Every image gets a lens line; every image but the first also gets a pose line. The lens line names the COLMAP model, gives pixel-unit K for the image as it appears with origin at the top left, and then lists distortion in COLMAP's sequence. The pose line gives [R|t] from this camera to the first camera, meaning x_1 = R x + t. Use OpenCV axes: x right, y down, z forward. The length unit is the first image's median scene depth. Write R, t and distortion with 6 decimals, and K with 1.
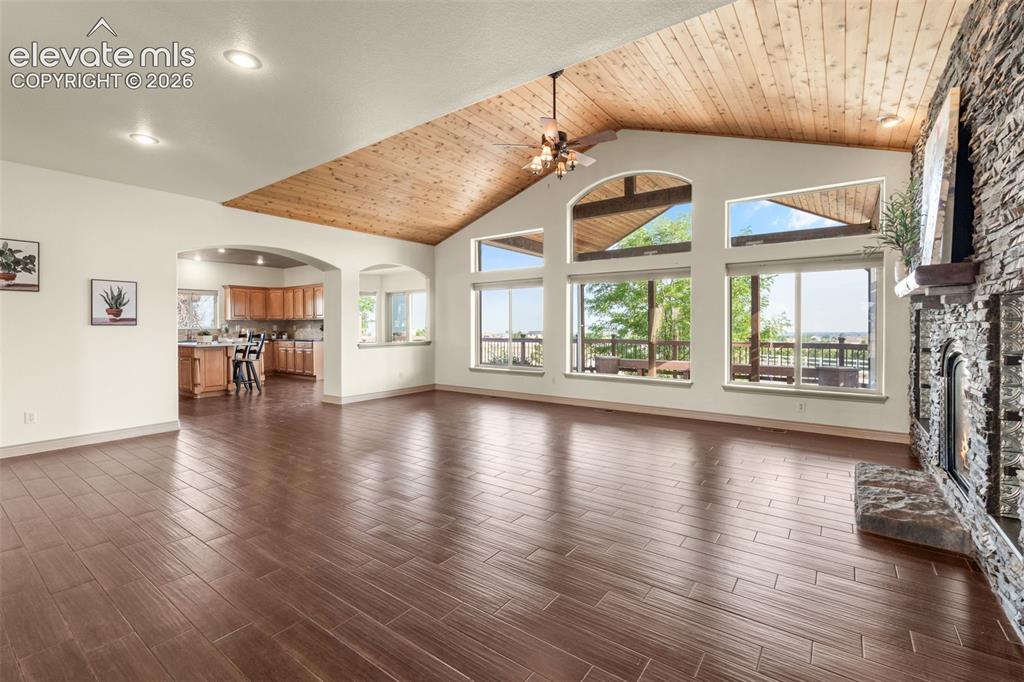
lens RADIAL K [[450.6, 0, 509.7], [0, 450.6, 331.8], [0, 0, 1]] dist [-0.002033, -0.000176]
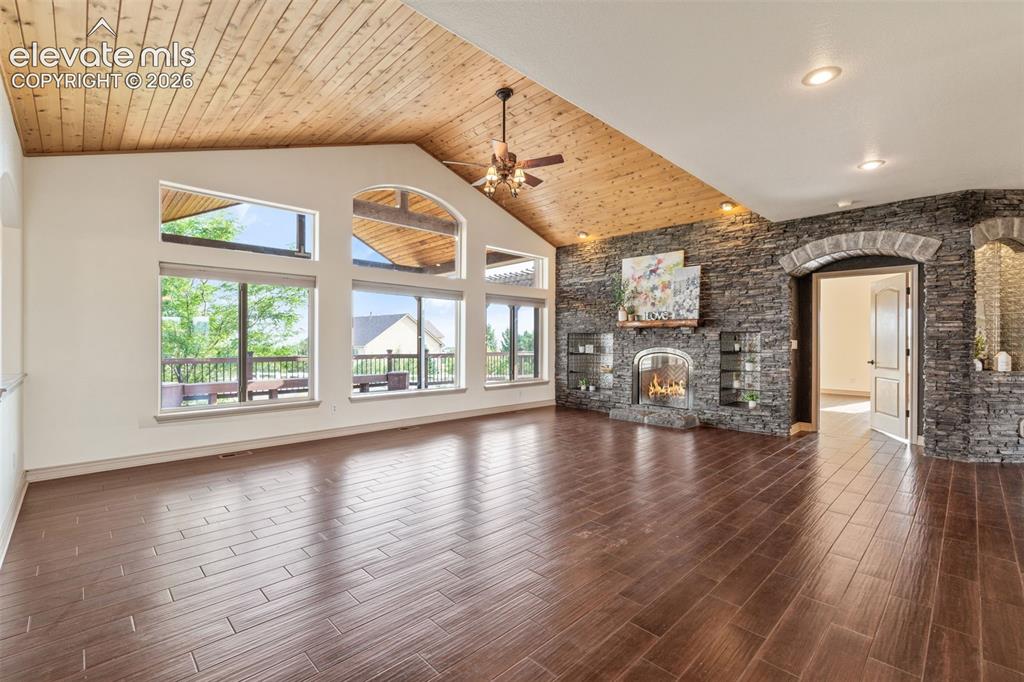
lens RADIAL K [[450.6, 0, 511.6], [0, 450.6, 337.7], [0, 0, 1]] dist [-0.002033, -0.000176]
pose [[0.167040, 0.011029, 0.985888, -0.406536], [0.010833, 0.999857, -0.013020, -0.001494], [-0.985891, 0.012855, 0.166897, 0.358225]]
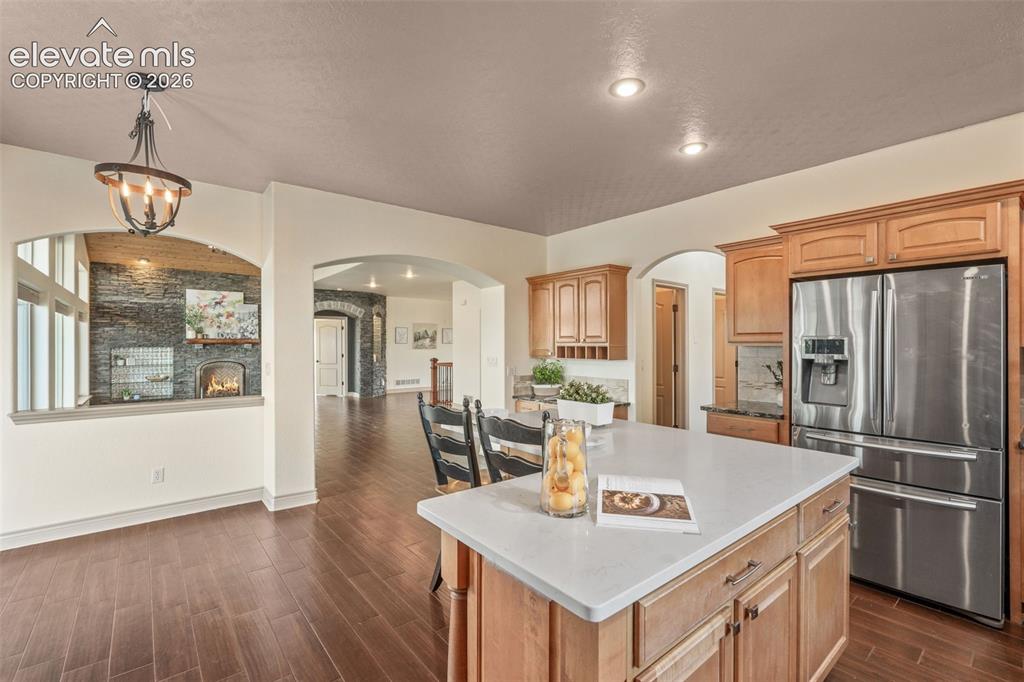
lens RADIAL K [[460.6, 0, 528.2], [0, 460.6, 342.8], [0, 0, 1]] dist [-0.002655, -0.000540]
pose [[-0.974780, 0.006214, 0.223082, -0.536172], [0.009471, 0.999864, 0.013531, -0.029735], [-0.222967, 0.015303, -0.974706, 1.000699]]
